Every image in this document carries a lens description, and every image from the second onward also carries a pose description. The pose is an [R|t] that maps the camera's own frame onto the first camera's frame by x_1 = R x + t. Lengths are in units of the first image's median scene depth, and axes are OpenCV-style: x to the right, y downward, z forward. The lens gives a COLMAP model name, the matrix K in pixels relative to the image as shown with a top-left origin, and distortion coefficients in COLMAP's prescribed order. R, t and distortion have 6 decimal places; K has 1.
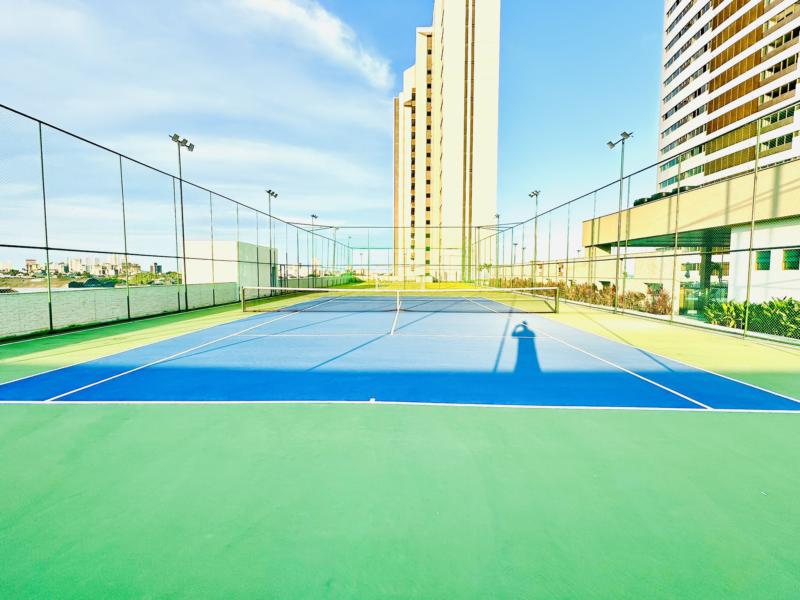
lens RADIAL K [[411.6, 0, 398.4], [0, 411.6, 302.9], [0, 0, 1]] dist [0.000134, -0.001677]
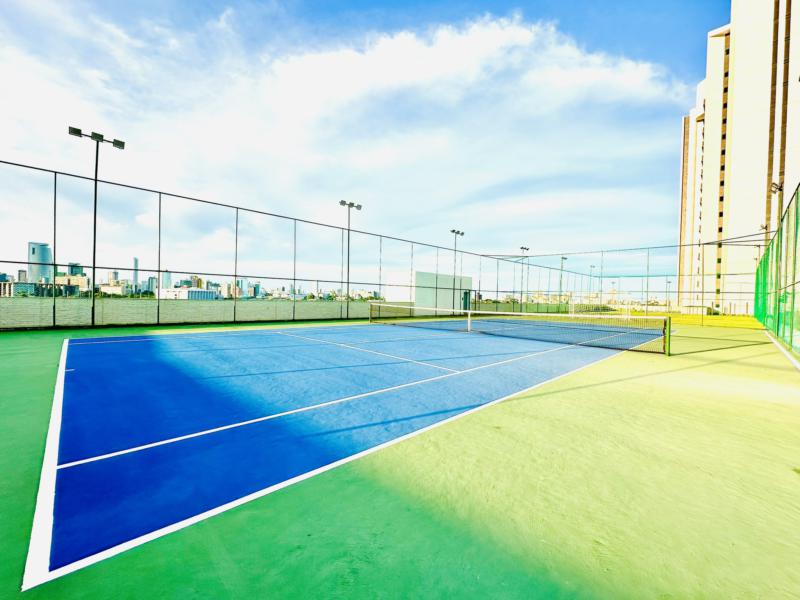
lens RADIAL K [[335.1, 0, 400.0], [0, 335.1, 300.0], [0, 0, 1]] dist [-0.001454, 0.000515]
pose [[0.716020, 0.019901, -0.697796, 0.114358], [-0.073122, 0.996233, -0.046619, -0.001750], [0.694240, 0.084404, 0.714778, 0.073962]]
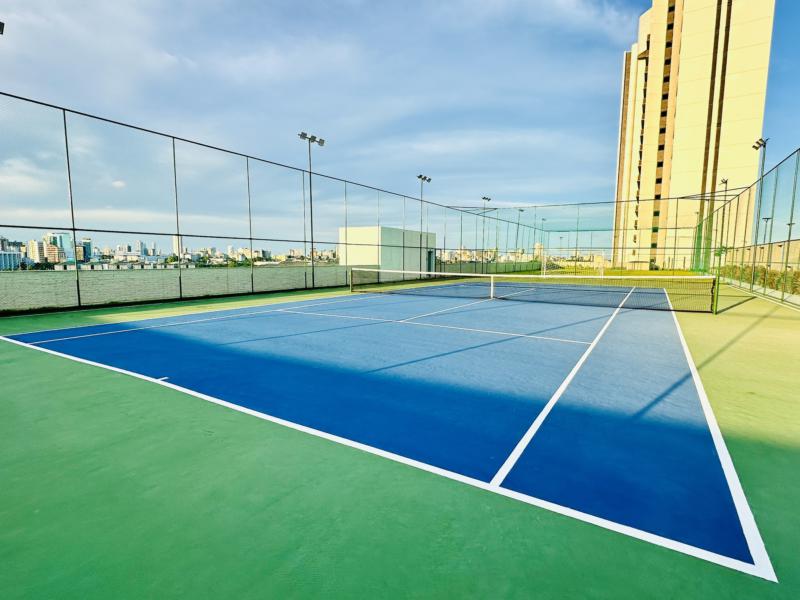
lens RADIAL K [[411.6, 0, 398.4], [0, 411.6, 302.9], [0, 0, 1]] dist [0.000134, -0.001677]
pose [[0.863316, 0.056819, -0.501456, 0.068619], [-0.040075, 0.998222, 0.044113, -0.000414], [0.503071, -0.017988, 0.864058, 0.035150]]
